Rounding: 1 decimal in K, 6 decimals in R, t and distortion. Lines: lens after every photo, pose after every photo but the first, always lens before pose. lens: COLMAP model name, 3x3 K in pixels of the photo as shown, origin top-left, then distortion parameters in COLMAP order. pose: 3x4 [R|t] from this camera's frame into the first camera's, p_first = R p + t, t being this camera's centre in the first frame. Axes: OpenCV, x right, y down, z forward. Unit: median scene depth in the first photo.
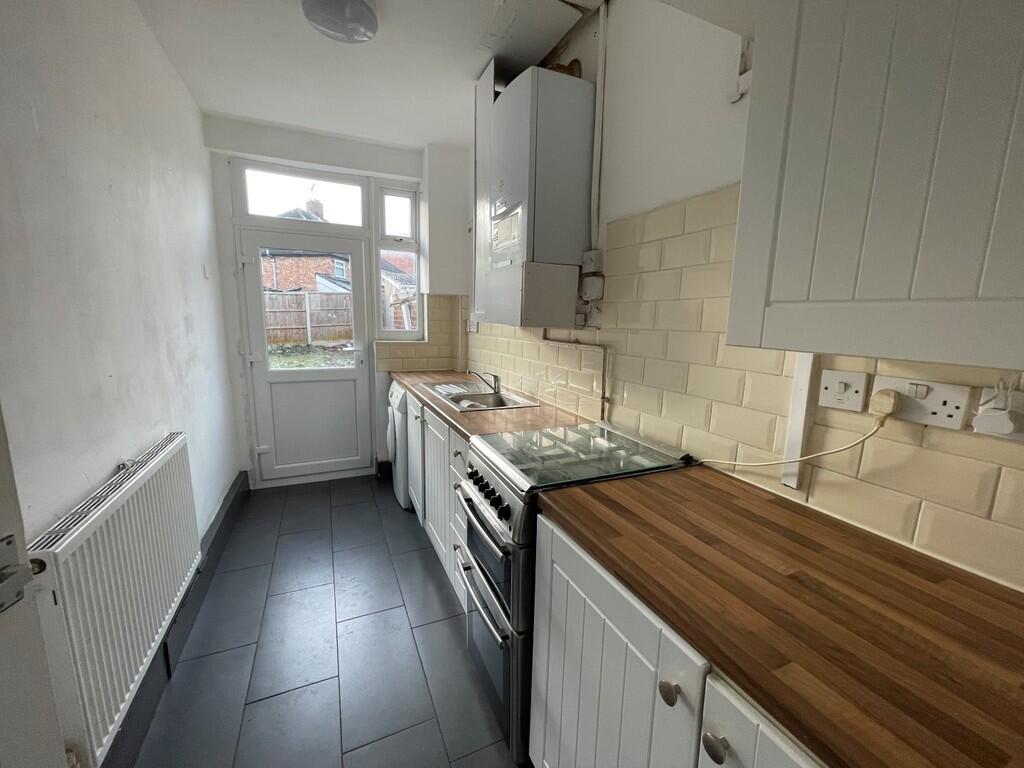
lens RADIAL K [[410.6, 0, 511.2], [0, 410.6, 385.9], [0, 0, 1]] dist [0.000271, 0.000005]
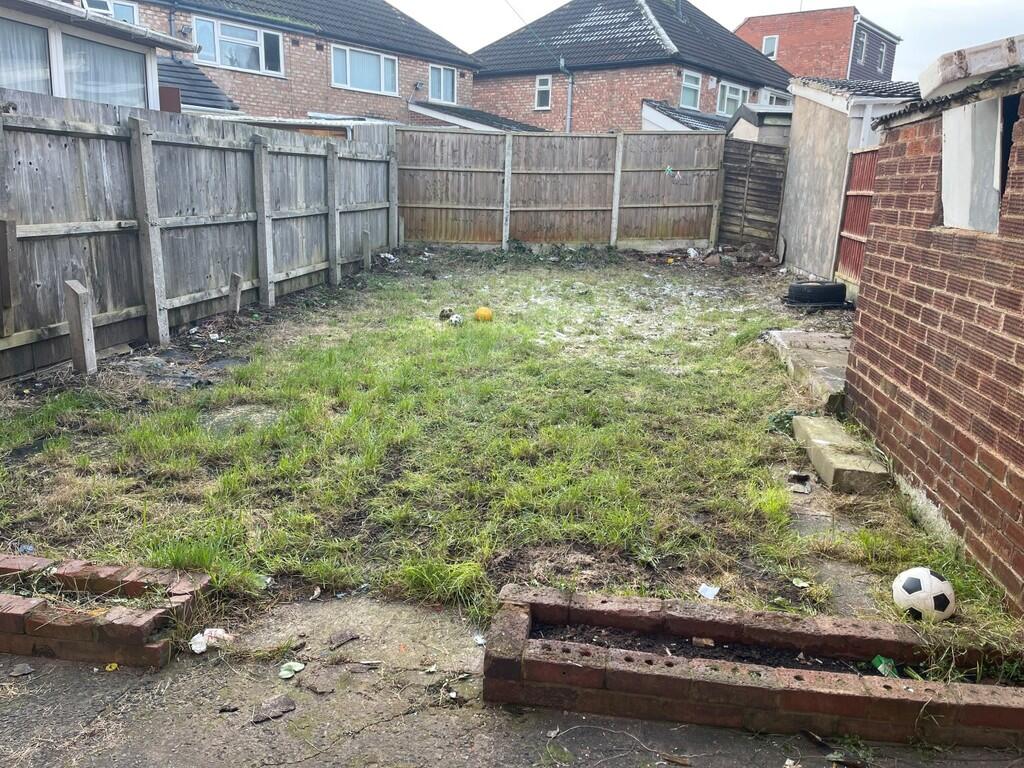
lens RADIAL K [[771.6, 0, 511.7], [0, 771.6, 384.3], [0, 0, 1]] dist [0.002268, 0.000436]
pose [[0.830167, 0.140565, -0.539503, -0.087925], [-0.104811, 0.989789, 0.096606, -0.017796], [0.547573, -0.023653, 0.836423, 0.193276]]
